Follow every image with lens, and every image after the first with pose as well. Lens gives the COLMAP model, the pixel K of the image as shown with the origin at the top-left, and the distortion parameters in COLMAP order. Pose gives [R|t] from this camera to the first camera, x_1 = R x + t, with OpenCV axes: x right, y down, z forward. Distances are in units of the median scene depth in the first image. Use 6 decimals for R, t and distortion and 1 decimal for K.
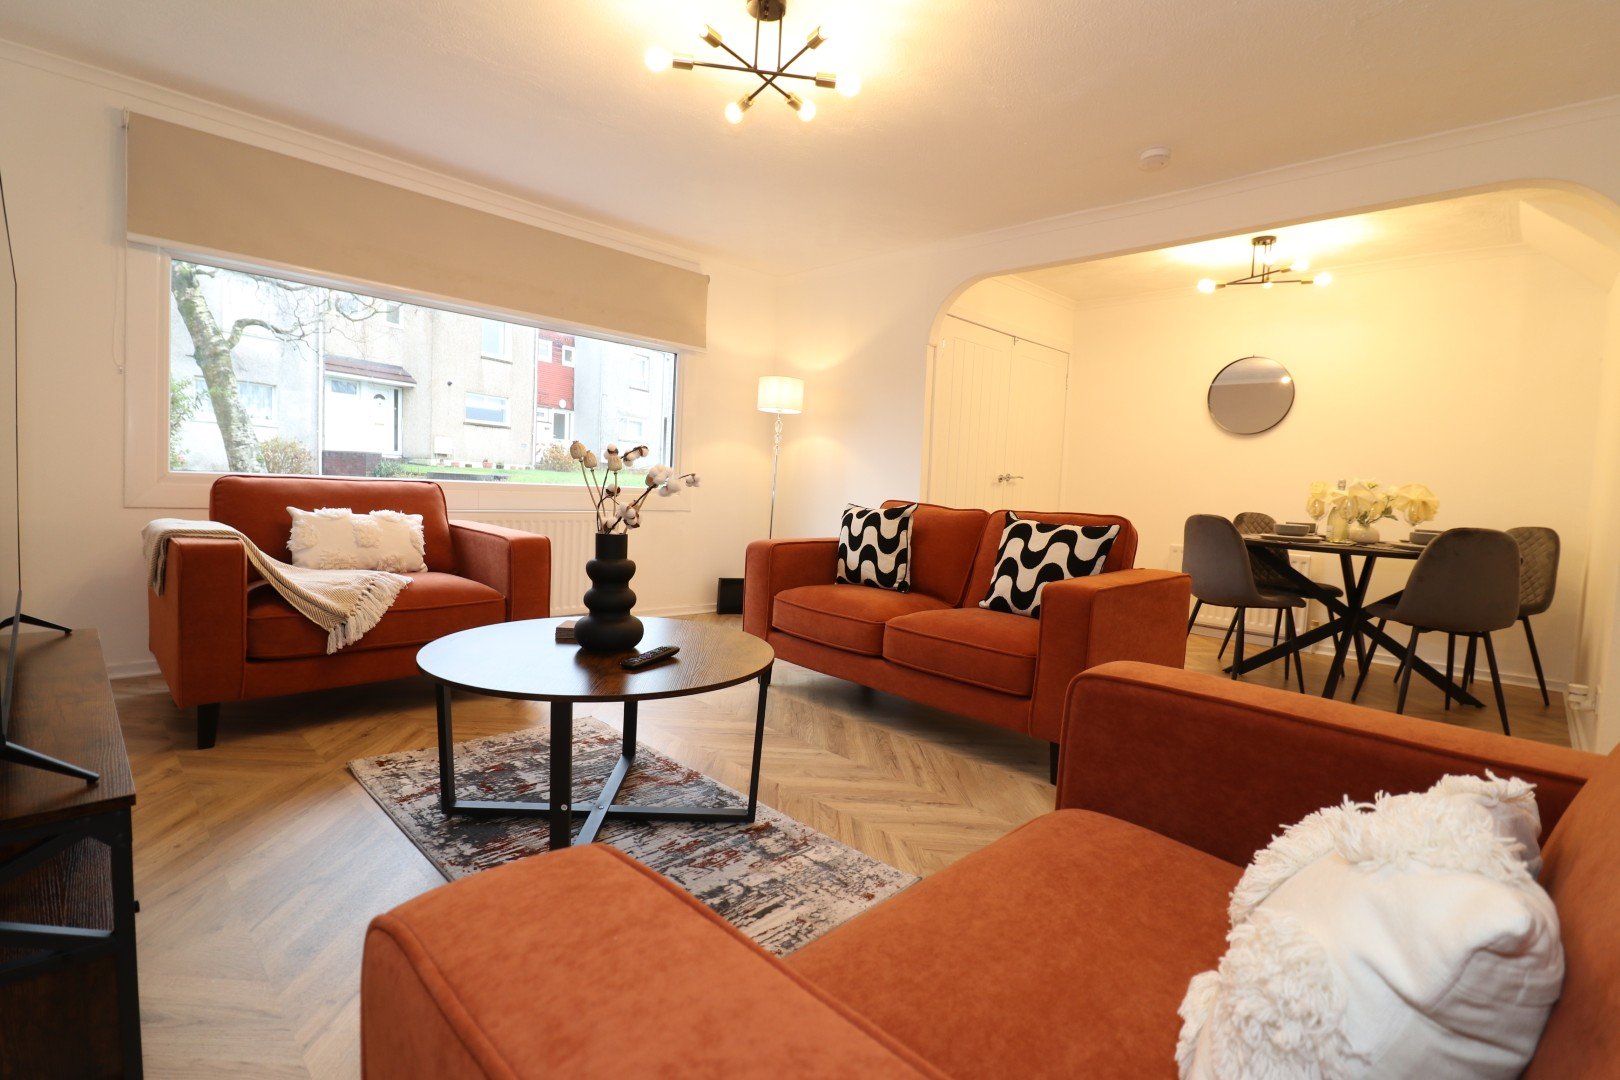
lens RADIAL K [[746.7, 0, 800.9], [0, 746.7, 535.4], [0, 0, 1]] dist [-0.002519, -0.010794]
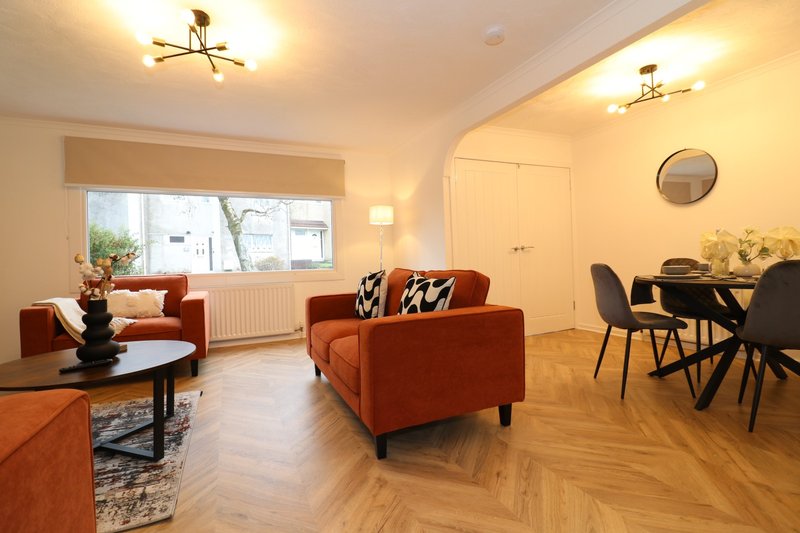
lens RADIAL K [[368.7, 0, 394.5], [0, 368.7, 263.4], [0, 0, 1]] dist [-0.002519, -0.010794]
pose [[0.930469, -0.072399, -0.359146, 0.454580], [0.047721, 0.995879, -0.077123, 0.007690], [0.363249, 0.054622, 0.930089, 0.215156]]
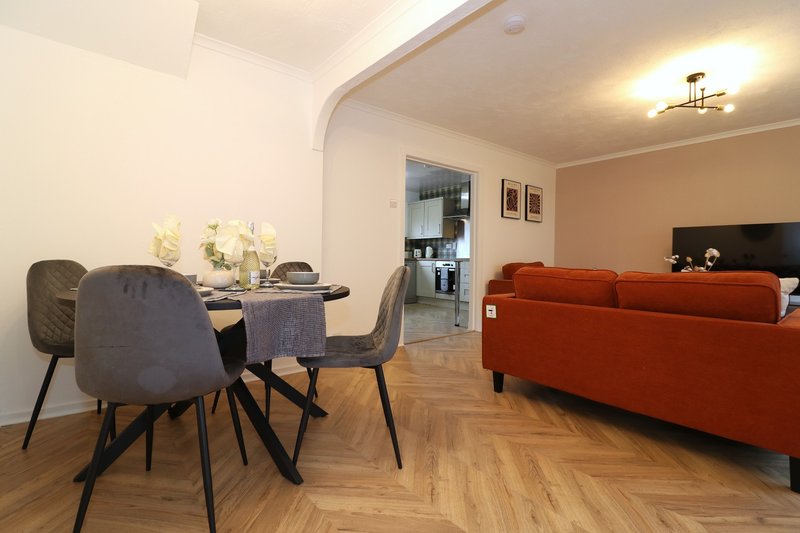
lens RADIAL K [[368.7, 0, 398.0], [0, 368.7, 266.9], [0, 0, 1]] dist [-0.002519, -0.010794]
pose [[-0.992892, -0.059176, 0.103265, 0.524901], [-0.049090, 0.994013, 0.097617, -0.078433], [-0.108424, 0.091854, -0.989852, 1.556072]]
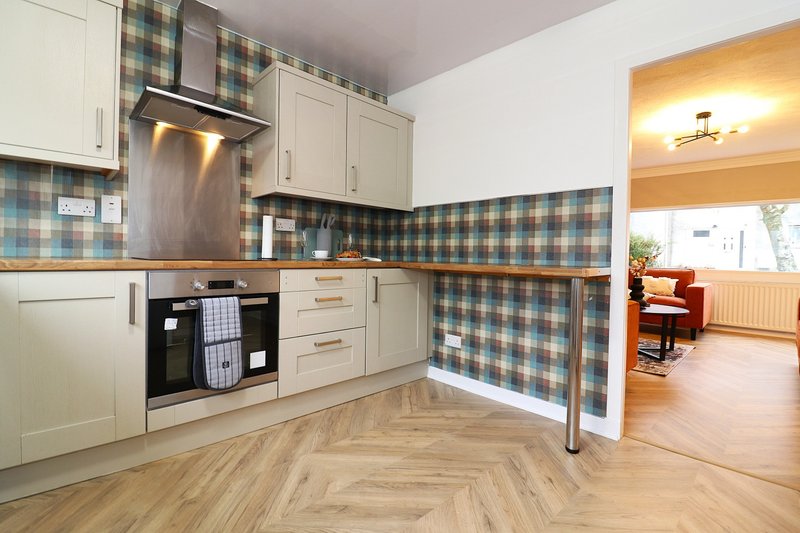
lens RADIAL K [[368.7, 0, 396.1], [0, 368.7, 263.7], [0, 0, 1]] dist [-0.002519, -0.010794]
pose [[-0.028308, -0.025925, -0.999263, 0.972382], [-0.092469, 0.995445, -0.023206, 0.047562], [0.995313, 0.091744, -0.030577, -0.130301]]
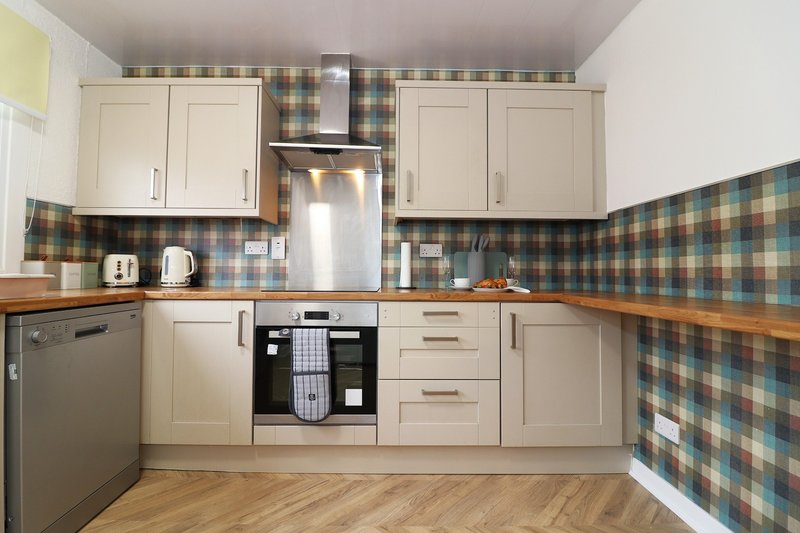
lens RADIAL K [[368.7, 0, 394.1], [0, 368.7, 264.8], [0, 0, 1]] dist [-0.002519, -0.010794]
pose [[-0.703033, -0.068076, -0.707891, 0.763366], [-0.089351, 0.995975, -0.007043, 0.009750], [0.705522, 0.058300, -0.706286, 0.055373]]
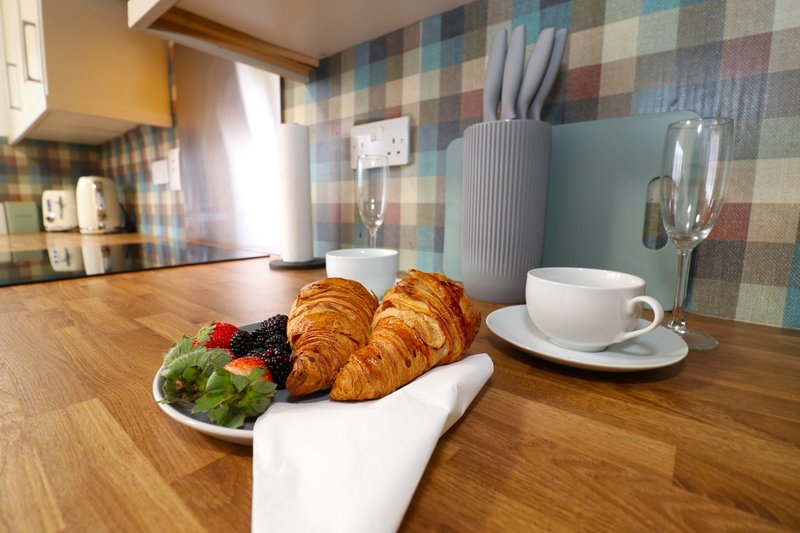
lens RADIAL K [[368.7, 0, 402.9], [0, 368.7, 259.3], [0, 0, 1]] dist [-0.002519, -0.010794]
pose [[-0.993458, -0.036130, -0.108332, 0.233610], [-0.057893, 0.977037, 0.205056, -0.008597], [0.098436, 0.209986, -0.972736, -0.171418]]
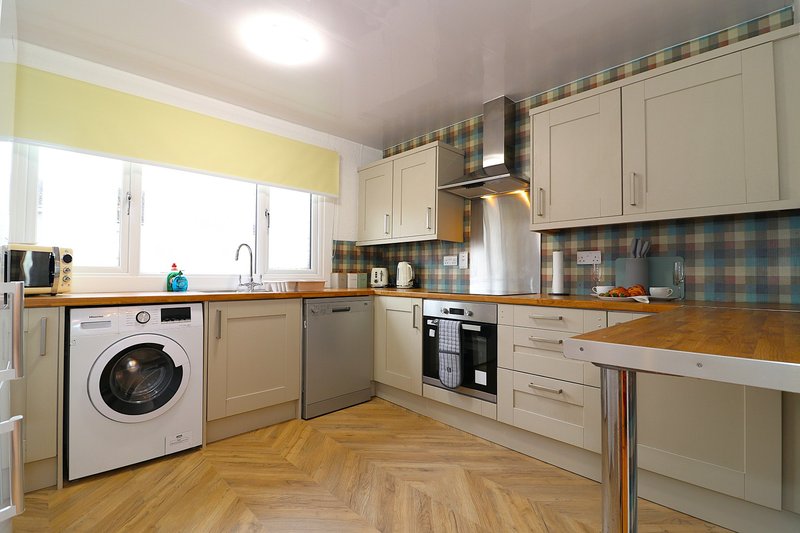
lens RADIAL K [[368.7, 0, 395.8], [0, 368.7, 266.8], [0, 0, 1]] dist [-0.002519, -0.010794]
pose [[-0.998041, -0.052404, 0.034179, 0.563615], [-0.050733, 0.997555, 0.048064, -0.025861], [-0.036615, 0.046235, -0.998259, 0.317013]]
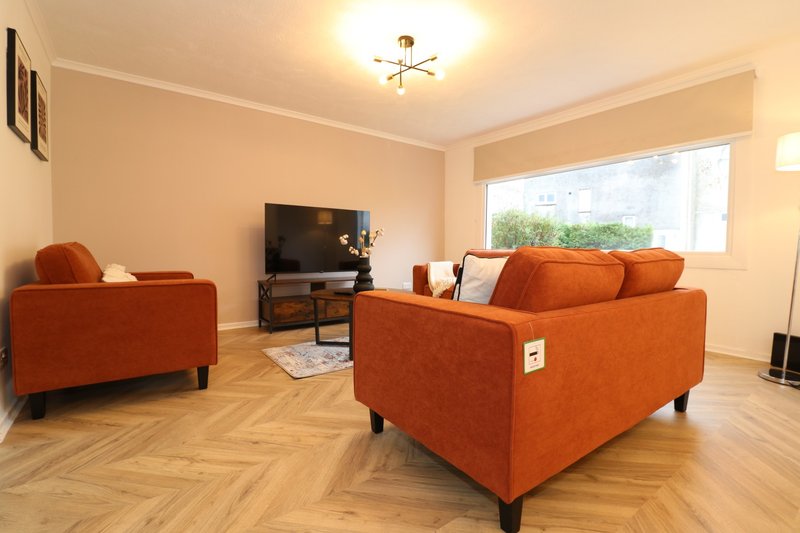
lens RADIAL K [[368.7, 0, 396.8], [0, 368.7, 265.1], [0, 0, 1]] dist [-0.002519, -0.010794]
pose [[-0.160446, -0.004745, -0.987033, 0.723155], [-0.084678, 0.996368, 0.008975, 0.001723], [0.983406, 0.085020, -0.160265, 0.774837]]
